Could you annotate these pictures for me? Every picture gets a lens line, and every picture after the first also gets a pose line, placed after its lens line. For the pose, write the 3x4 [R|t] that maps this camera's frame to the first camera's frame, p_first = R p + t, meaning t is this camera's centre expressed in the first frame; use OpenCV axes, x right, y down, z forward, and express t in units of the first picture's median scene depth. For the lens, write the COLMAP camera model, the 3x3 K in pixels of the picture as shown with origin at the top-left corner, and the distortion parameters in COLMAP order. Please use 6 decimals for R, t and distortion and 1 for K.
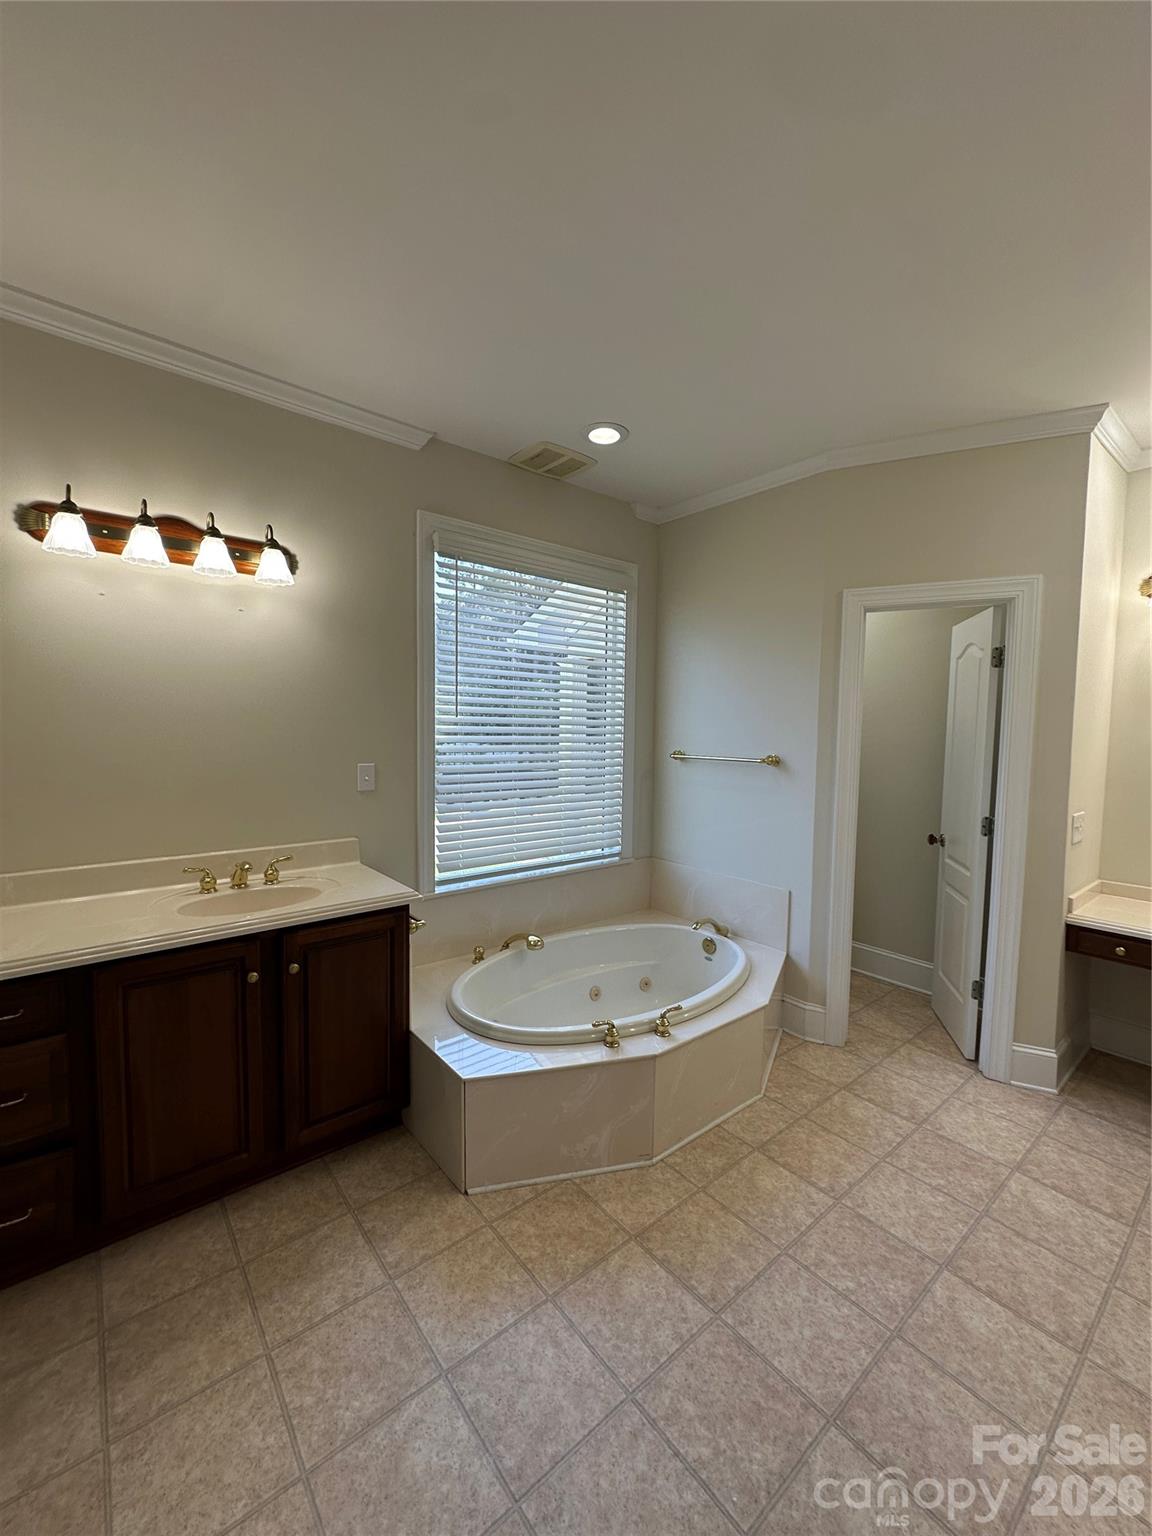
lens RADIAL K [[614.6, 0, 576.8], [0, 614.6, 768.3], [0, 0, 1]] dist [-0.000986, -0.000261]
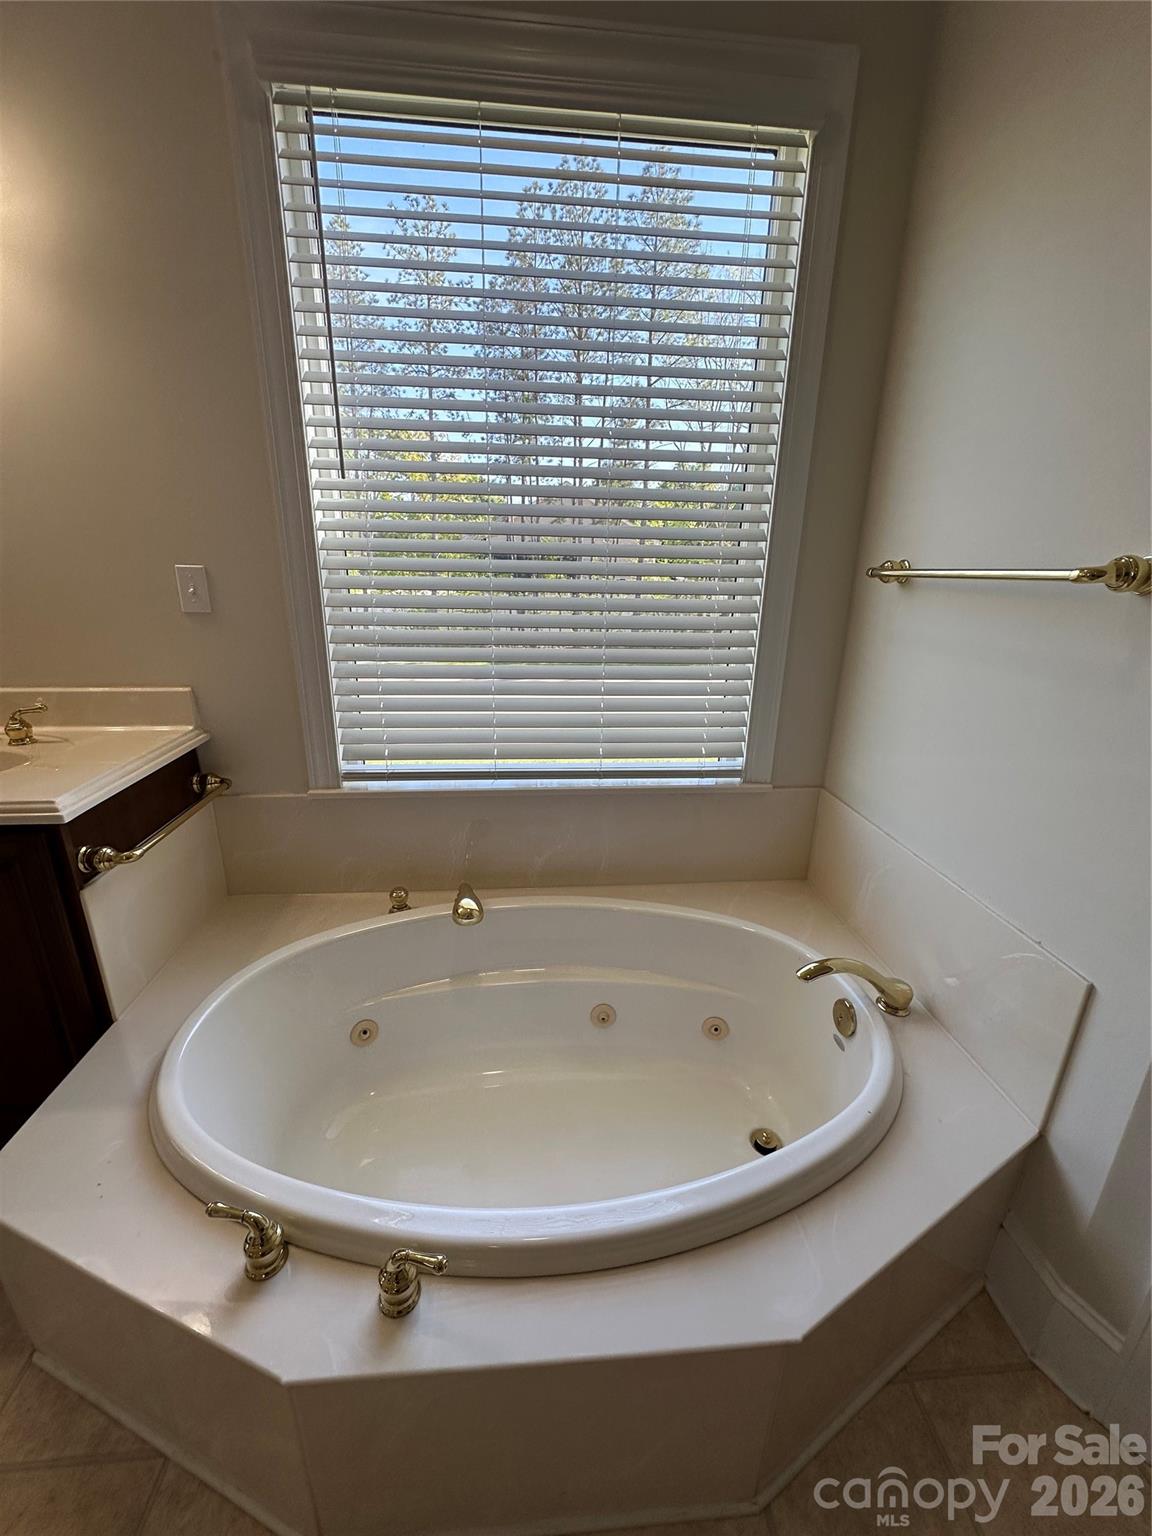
lens RADIAL K [[614.6, 0, 574.7], [0, 614.6, 772.6], [0, 0, 1]] dist [-0.000986, -0.000261]
pose [[0.833613, 0.176783, -0.523295, 0.263393], [-0.045221, 0.966061, 0.254324, 0.017193], [0.550495, -0.188343, 0.813315, 0.592055]]
